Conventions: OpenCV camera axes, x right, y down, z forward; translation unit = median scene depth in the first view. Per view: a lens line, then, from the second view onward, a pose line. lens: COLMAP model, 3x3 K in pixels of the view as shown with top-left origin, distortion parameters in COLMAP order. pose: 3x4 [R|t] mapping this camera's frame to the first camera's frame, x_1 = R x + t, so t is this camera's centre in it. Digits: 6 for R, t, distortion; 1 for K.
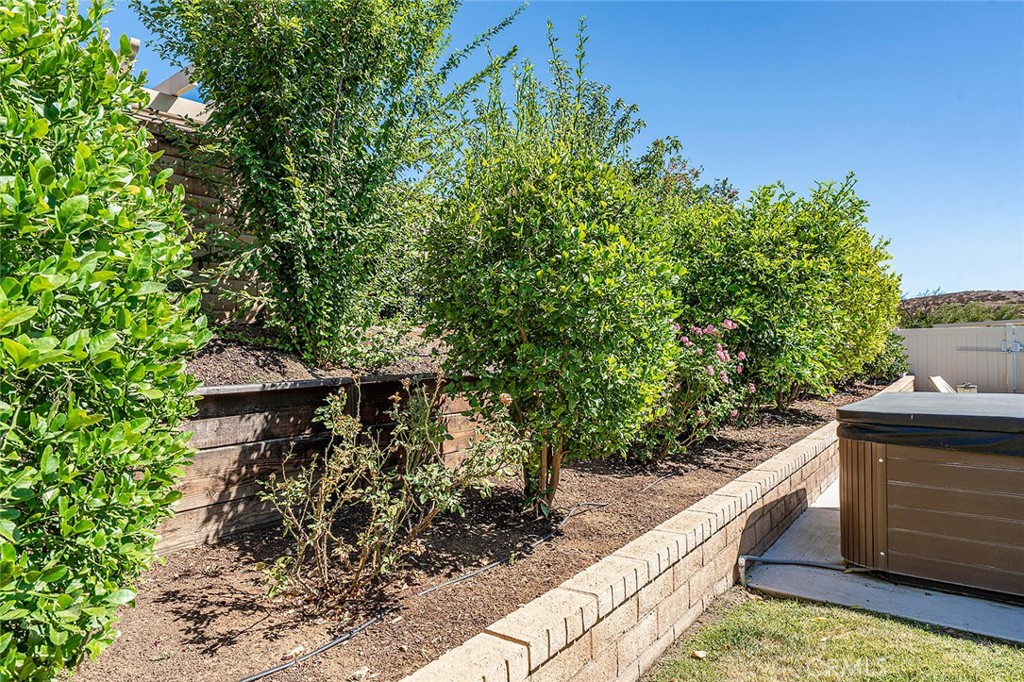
lens RADIAL K [[638.8, 0, 512.8], [0, 638.8, 339.3], [0, 0, 1]] dist [-0.002553, 0.000314]
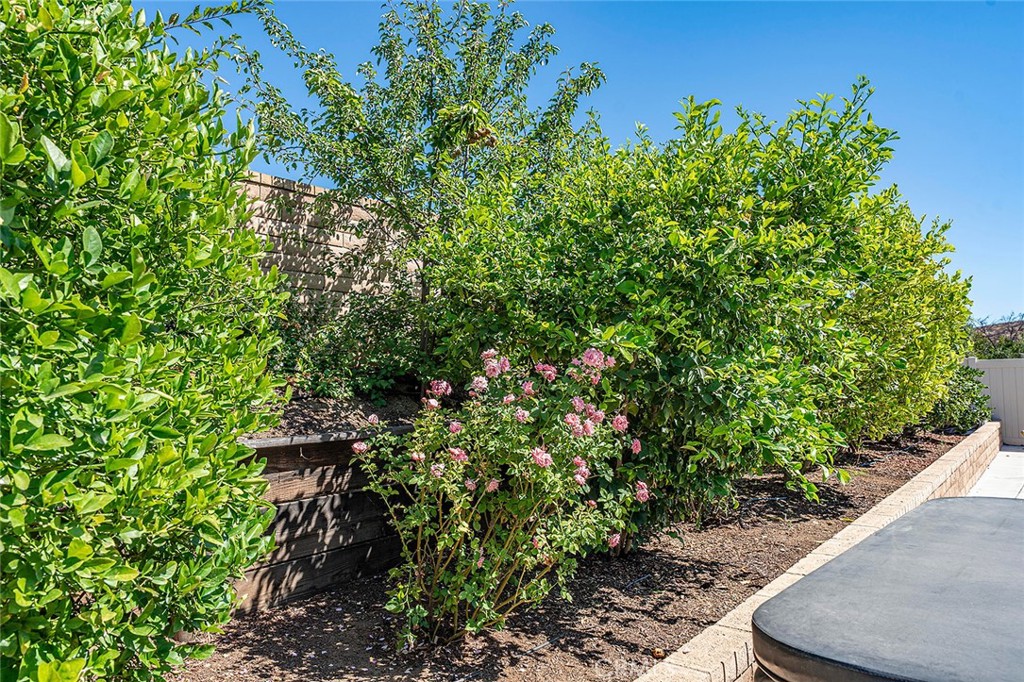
lens RADIAL K [[697.6, 0, 510.5], [0, 697.6, 343.5], [0, 0, 1]] dist [0.009118, 0.004217]
pose [[0.998882, -0.010458, -0.046109, 0.192670], [0.008405, 0.998974, -0.044509, -0.007409], [0.046528, 0.044072, 0.997944, 0.300724]]
